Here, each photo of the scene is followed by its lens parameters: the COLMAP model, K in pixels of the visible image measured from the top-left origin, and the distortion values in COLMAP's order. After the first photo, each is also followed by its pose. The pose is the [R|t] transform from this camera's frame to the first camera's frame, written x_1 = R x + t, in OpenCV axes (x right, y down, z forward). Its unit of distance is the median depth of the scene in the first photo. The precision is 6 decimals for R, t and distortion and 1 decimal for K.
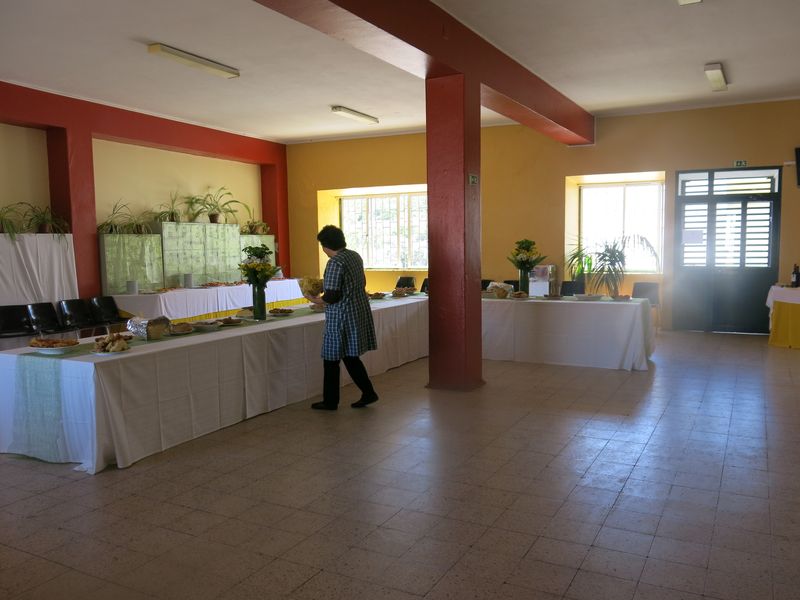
lens RADIAL K [[649.7, 0, 400.8], [0, 649.7, 299.9], [0, 0, 1]] dist [-0.042915, -0.000825]
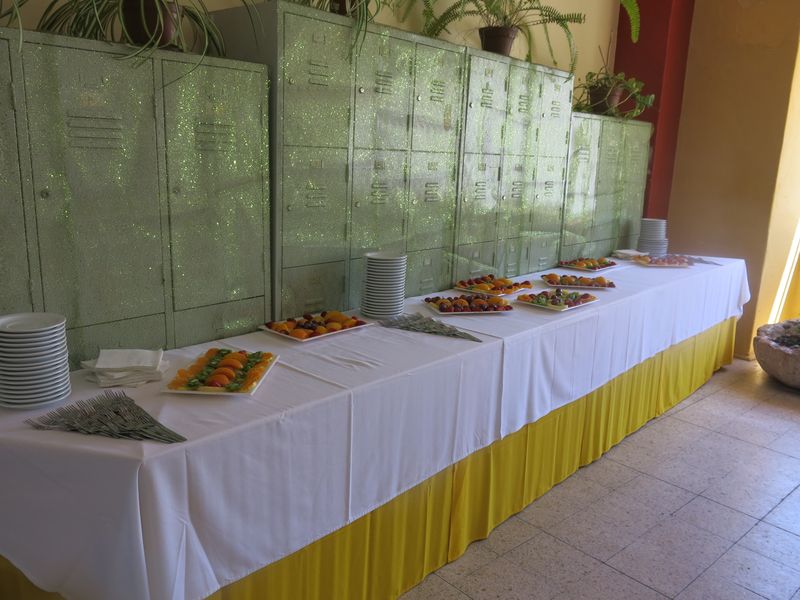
lens RADIAL K [[649.7, 0, 401.3], [0, 649.7, 300.5], [0, 0, 1]] dist [-0.042915, -0.000825]
pose [[0.939845, 0.130915, -0.315518, -0.237172], [-0.085876, 0.984534, 0.152699, -0.058119], [0.330629, -0.116418, 0.936553, 0.748840]]
